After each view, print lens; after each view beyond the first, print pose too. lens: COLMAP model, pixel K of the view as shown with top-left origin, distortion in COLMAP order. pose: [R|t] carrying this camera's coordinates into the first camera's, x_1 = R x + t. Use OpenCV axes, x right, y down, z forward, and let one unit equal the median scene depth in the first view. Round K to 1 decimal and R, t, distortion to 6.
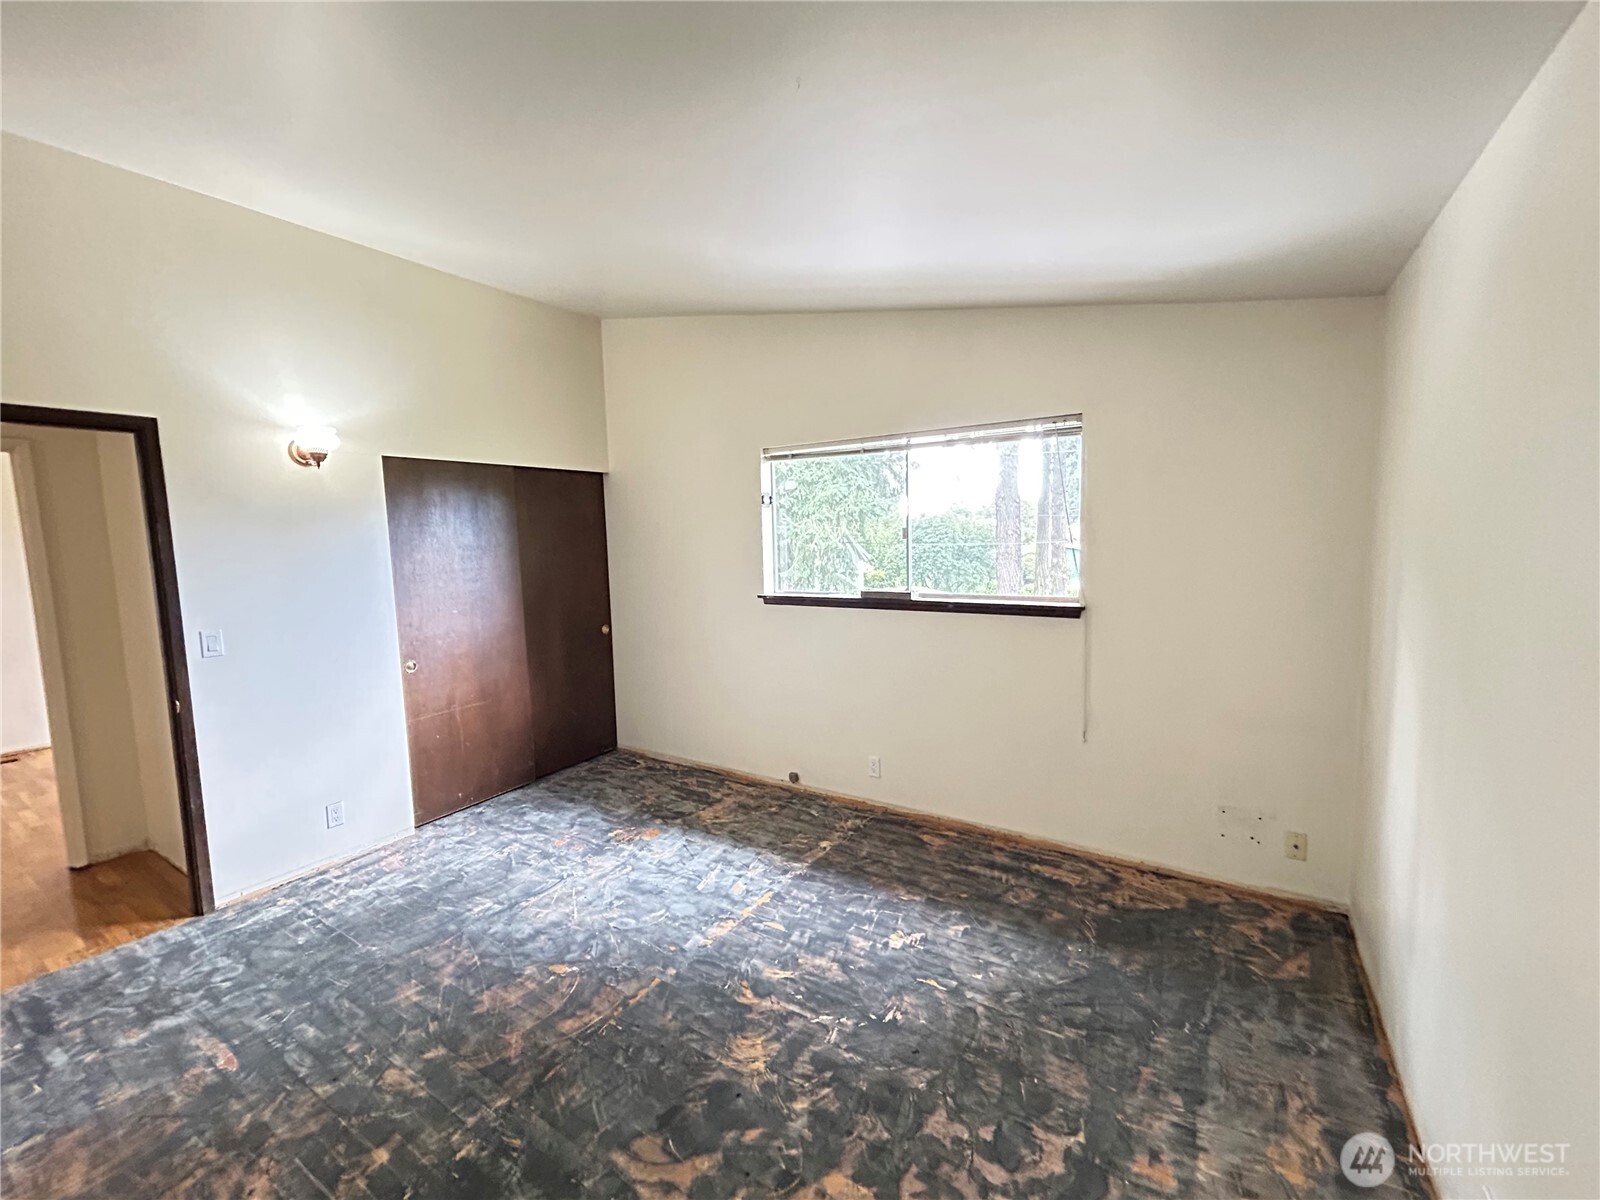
lens RADIAL K [[651.5, 0, 800.6], [0, 651.5, 600.9], [0, 0, 1]] dist [0.002686, -0.001868]
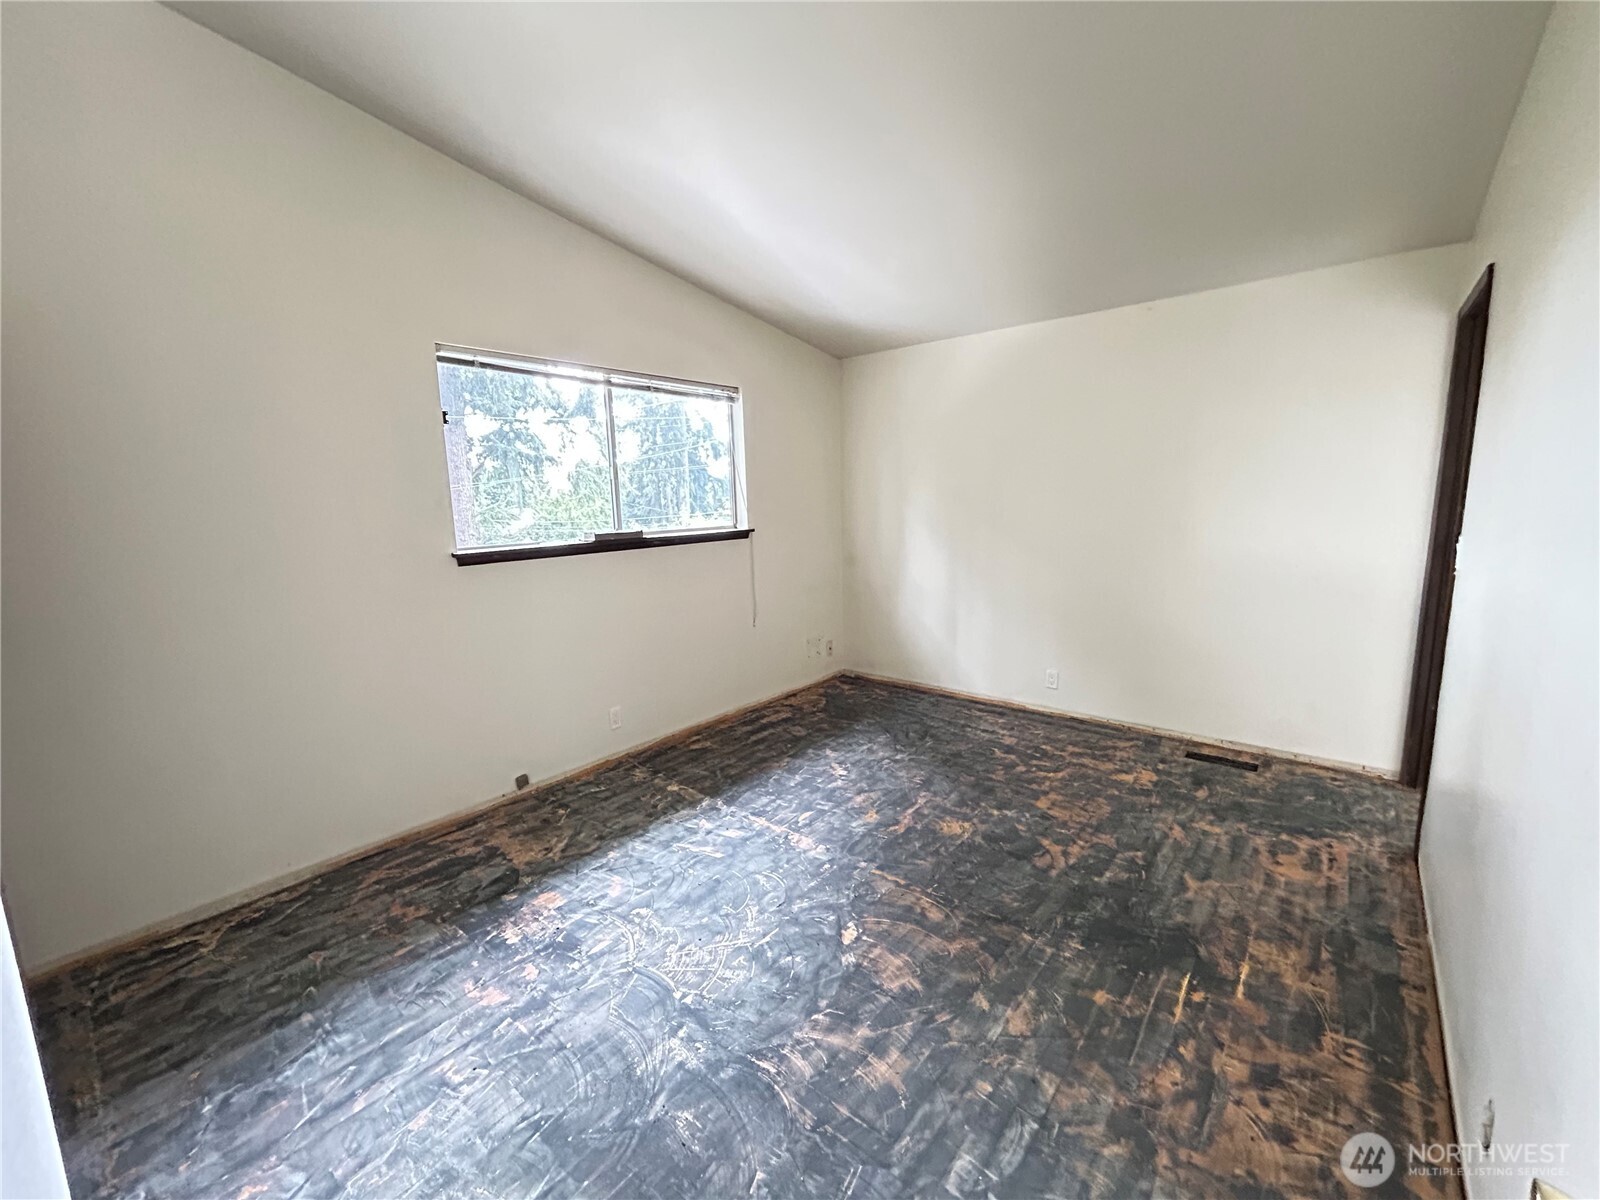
lens RADIAL K [[651.5, 0, 797.6], [0, 651.5, 597.1], [0, 0, 1]] dist [0.002686, -0.001868]
pose [[0.133972, -0.137098, 0.981456, -1.046041], [0.120533, 0.985285, 0.121179, -0.005957], [-0.983628, 0.102064, 0.148525, 0.782862]]
